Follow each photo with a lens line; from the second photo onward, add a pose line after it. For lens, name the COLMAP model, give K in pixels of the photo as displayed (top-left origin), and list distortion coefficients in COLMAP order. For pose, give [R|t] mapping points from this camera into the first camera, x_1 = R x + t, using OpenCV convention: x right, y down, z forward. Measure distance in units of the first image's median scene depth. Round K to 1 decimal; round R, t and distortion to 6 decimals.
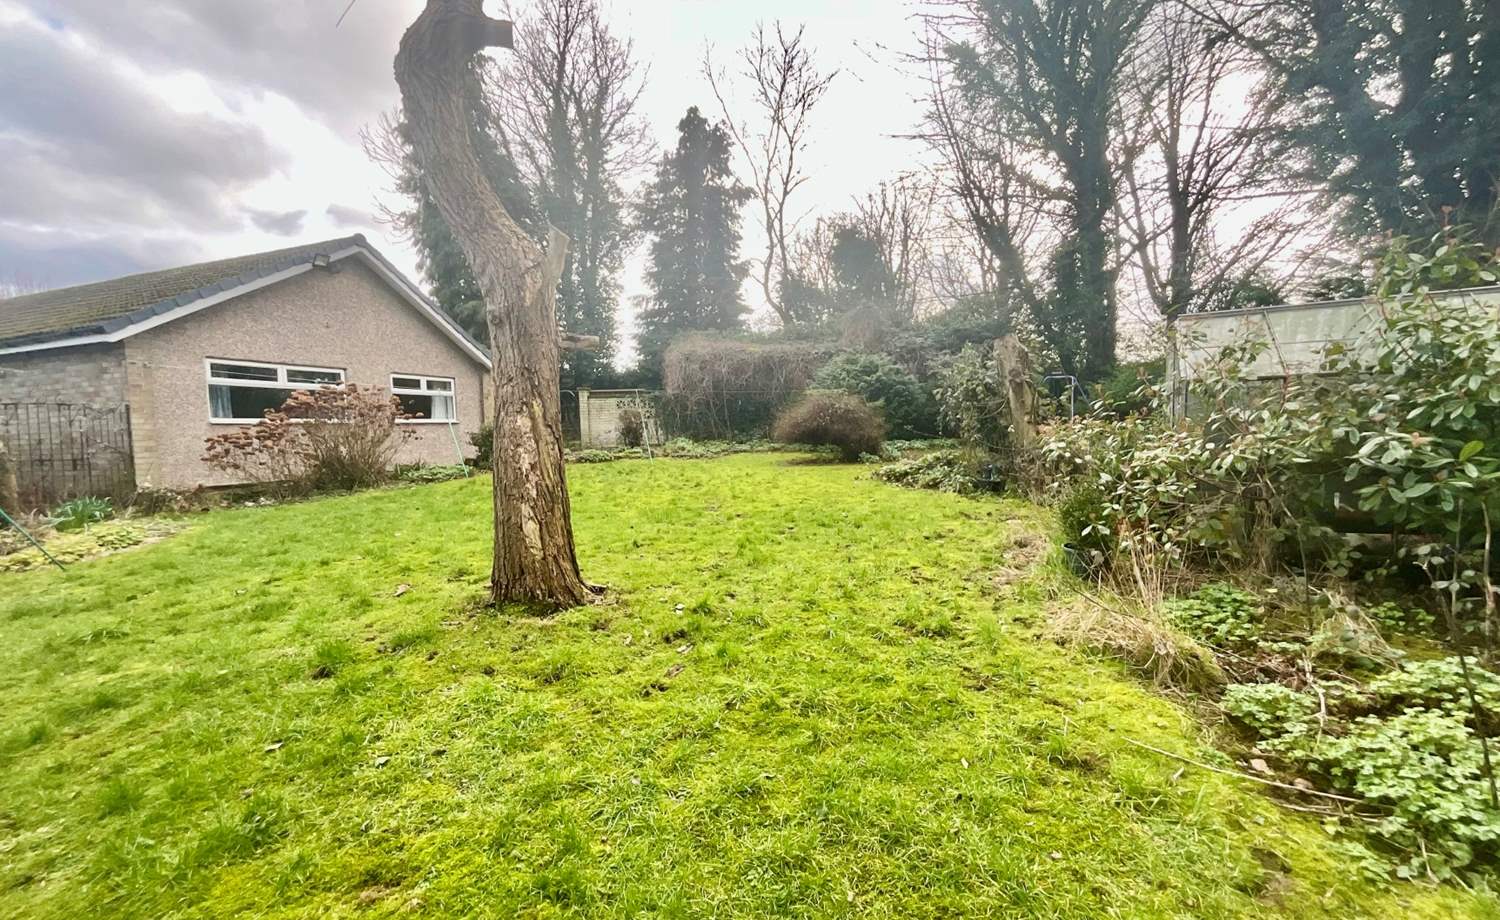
lens RADIAL K [[613.4, 0, 750.0], [0, 613.4, 460.0], [0, 0, 1]] dist [-0.015359, 0.015330]
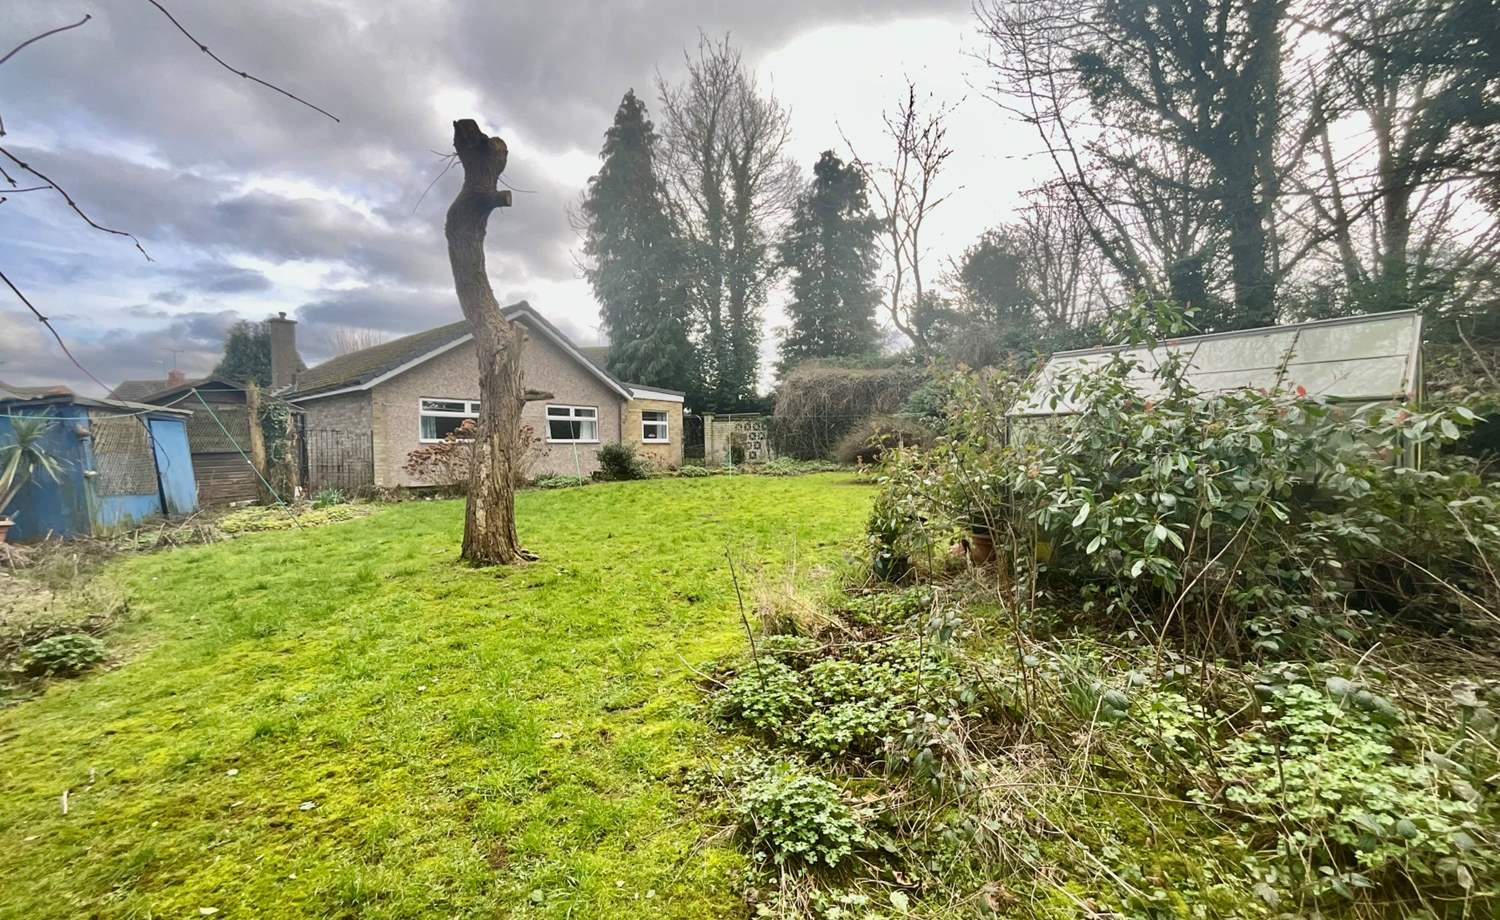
lens RADIAL K [[612.1, 0, 750.0], [0, 612.1, 460.0], [0, 0, 1]] dist [-0.000830, 0.003882]
pose [[0.947491, 0.016807, -0.319339, 0.142564], [-0.026177, 0.999343, -0.025071, -0.001625], [0.318708, 0.032113, 0.947309, -0.052517]]
